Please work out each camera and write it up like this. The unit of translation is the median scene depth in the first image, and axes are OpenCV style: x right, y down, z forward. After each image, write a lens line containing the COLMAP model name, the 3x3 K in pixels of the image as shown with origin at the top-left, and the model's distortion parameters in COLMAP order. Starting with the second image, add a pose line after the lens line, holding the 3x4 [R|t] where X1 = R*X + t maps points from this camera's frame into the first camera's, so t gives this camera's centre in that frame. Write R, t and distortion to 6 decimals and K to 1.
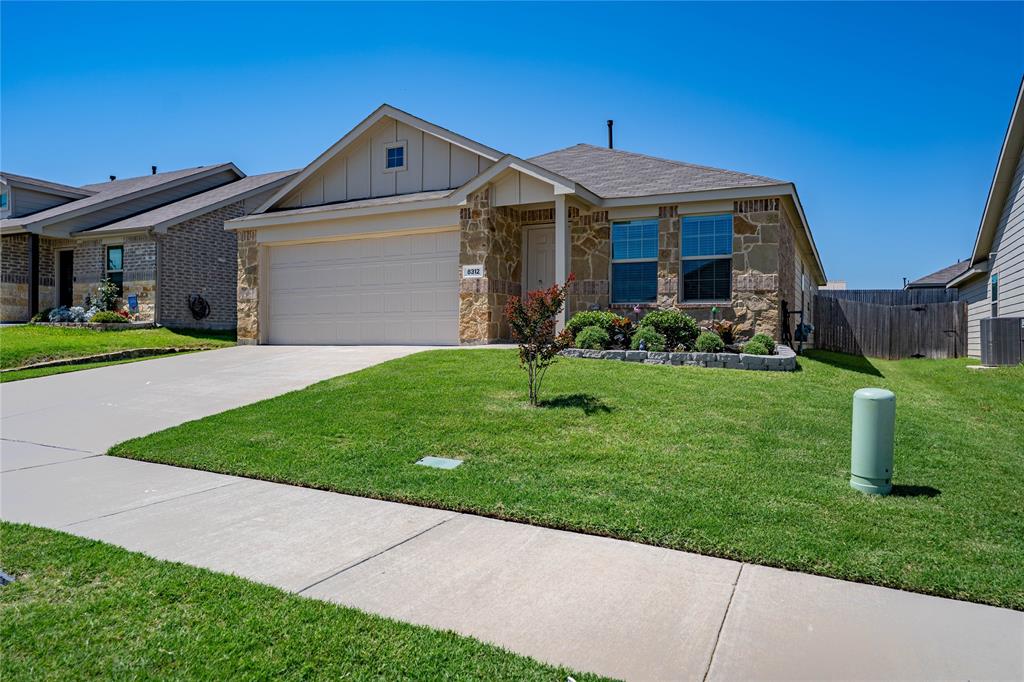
lens RADIAL K [[678.3, 0, 512.0], [0, 678.3, 341.0], [0, 0, 1]] dist [-0.001897, -0.000316]
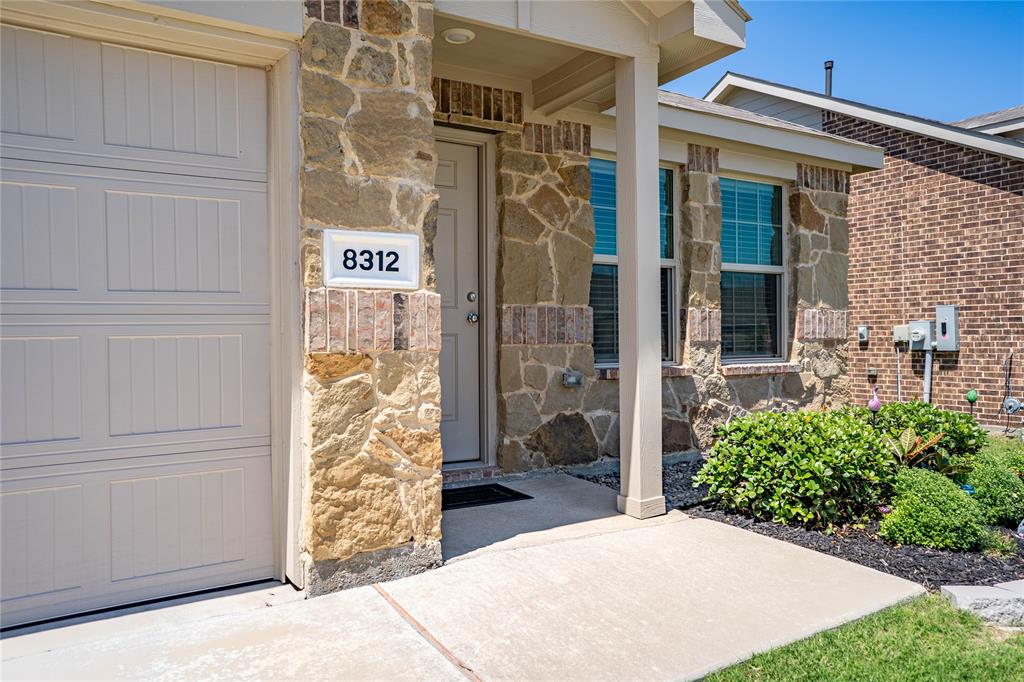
lens RADIAL K [[761.9, 0, 512.0], [0, 761.9, 341.0], [0, 0, 1]] dist [0.002958, 0.000586]
pose [[0.528113, -0.018359, 0.848976, -0.254617], [0.013099, 0.999823, 0.013473, -0.078297], [-0.849073, 0.004005, 0.528260, 0.827986]]
